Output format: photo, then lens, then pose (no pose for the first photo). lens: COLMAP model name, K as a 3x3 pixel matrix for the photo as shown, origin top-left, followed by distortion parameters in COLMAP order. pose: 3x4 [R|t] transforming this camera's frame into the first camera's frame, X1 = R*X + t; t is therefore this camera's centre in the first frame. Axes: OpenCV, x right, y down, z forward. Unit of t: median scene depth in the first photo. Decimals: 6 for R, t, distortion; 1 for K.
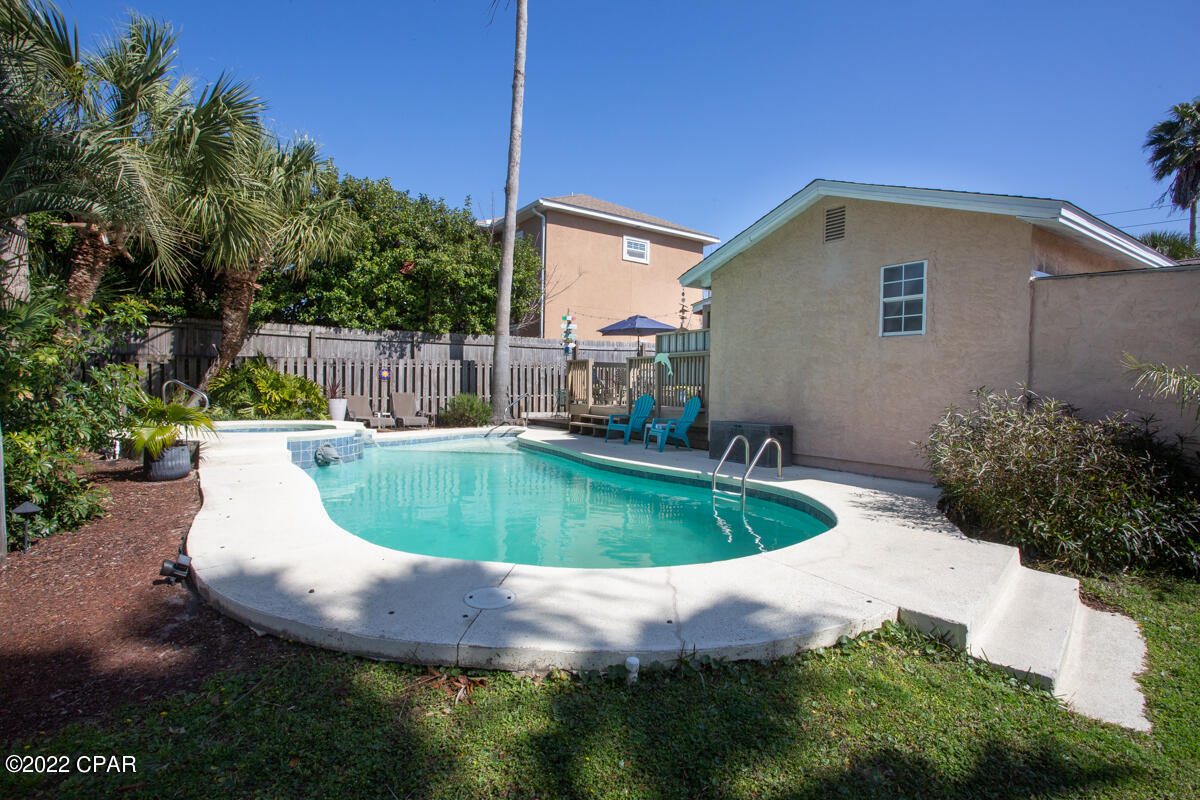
lens RADIAL K [[582.7, 0, 600.0], [0, 582.7, 400.0], [0, 0, 1]] dist [-0.068498, 0.029903]
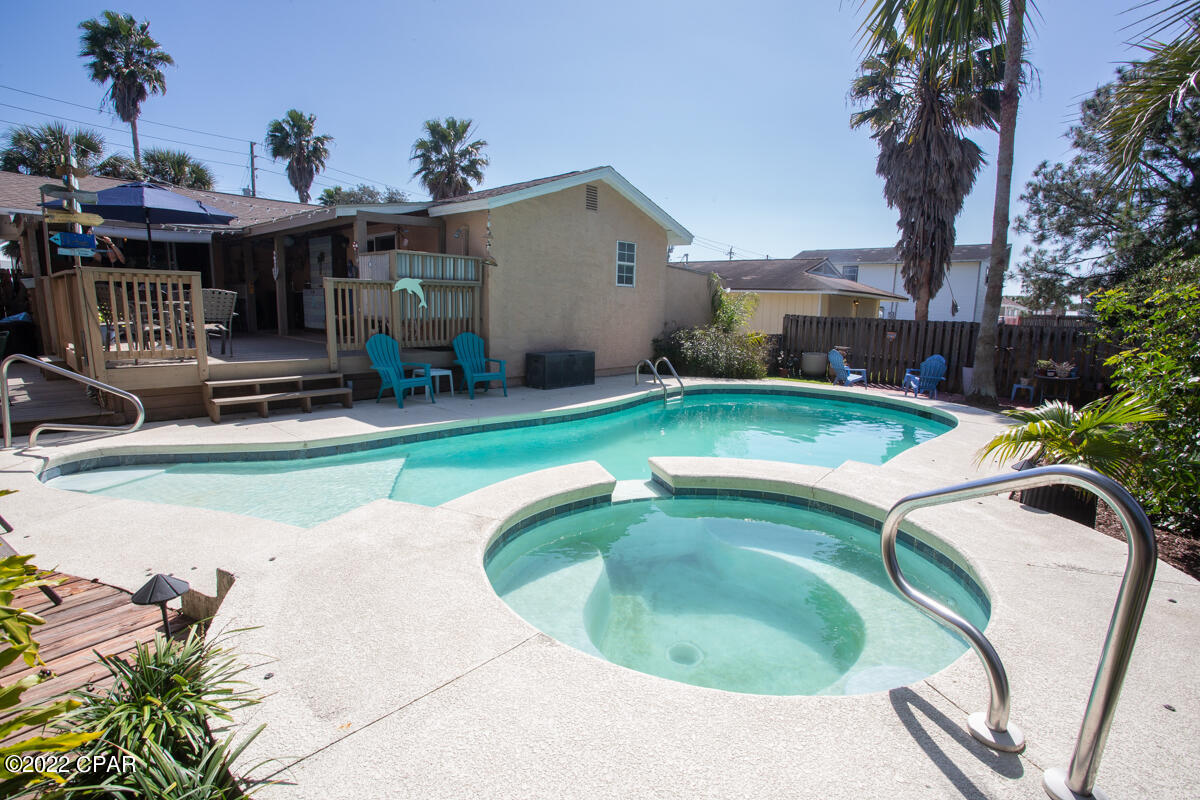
lens RADIAL K [[582.7, 0, 600.0], [0, 582.7, 400.0], [0, 0, 1]] dist [-0.068498, 0.029903]
pose [[-0.262022, -0.184558, 0.947250, -0.954944], [-0.010112, 0.982014, 0.188535, -0.094226], [-0.965009, 0.039821, -0.259176, 1.330929]]
